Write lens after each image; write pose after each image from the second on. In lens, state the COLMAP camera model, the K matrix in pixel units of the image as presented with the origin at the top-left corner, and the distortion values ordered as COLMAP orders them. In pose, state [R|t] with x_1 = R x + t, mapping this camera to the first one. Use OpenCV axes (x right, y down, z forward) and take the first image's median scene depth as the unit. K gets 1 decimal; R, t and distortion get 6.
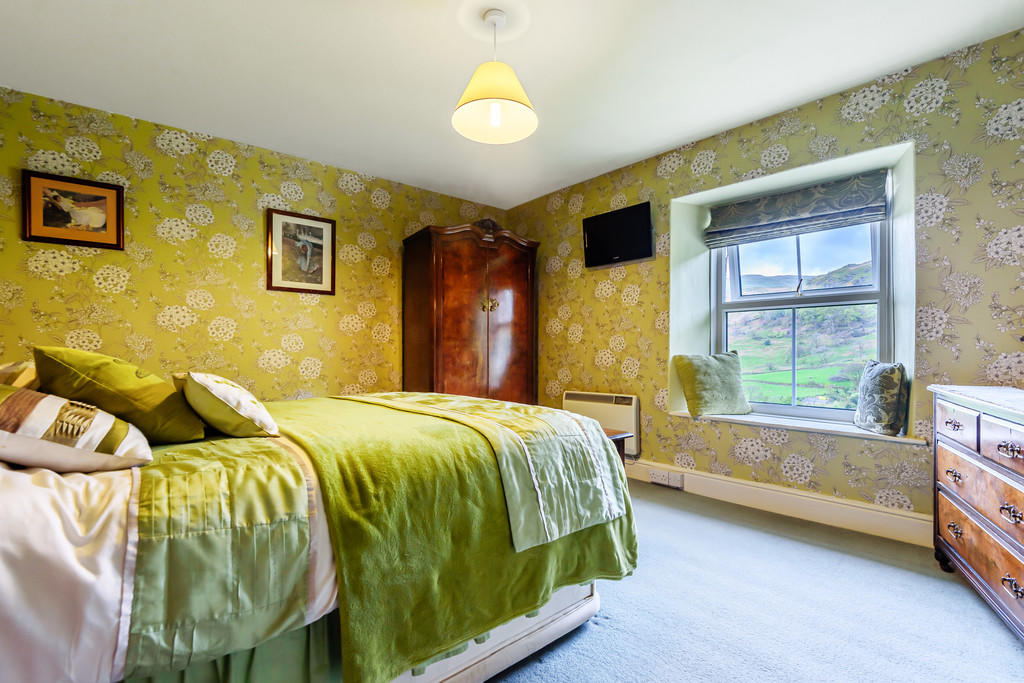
lens RADIAL K [[477.0, 0, 515.2], [0, 477.0, 344.6], [0, 0, 1]] dist [0.018876, -0.000715]
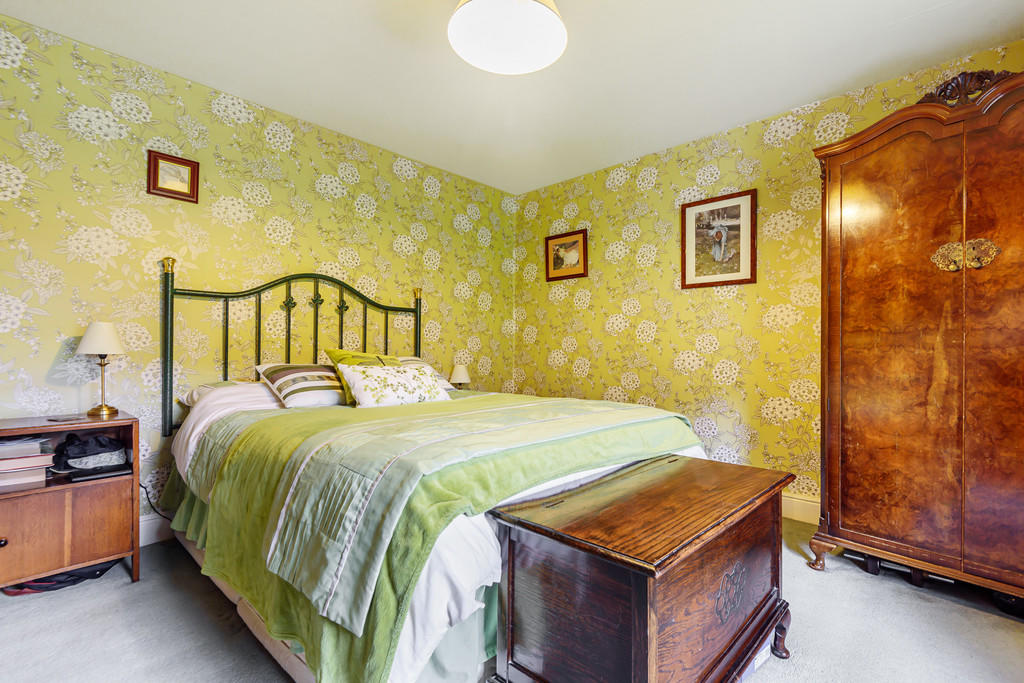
lens RADIAL K [[477.0, 0, 515.2], [0, 477.0, 344.6], [0, 0, 1]] dist [0.018876, -0.000715]
pose [[0.091513, -0.012343, -0.995727, 0.405362], [0.003936, 0.999920, -0.012033, 0.008246], [0.995796, -0.002818, 0.091554, 0.564409]]
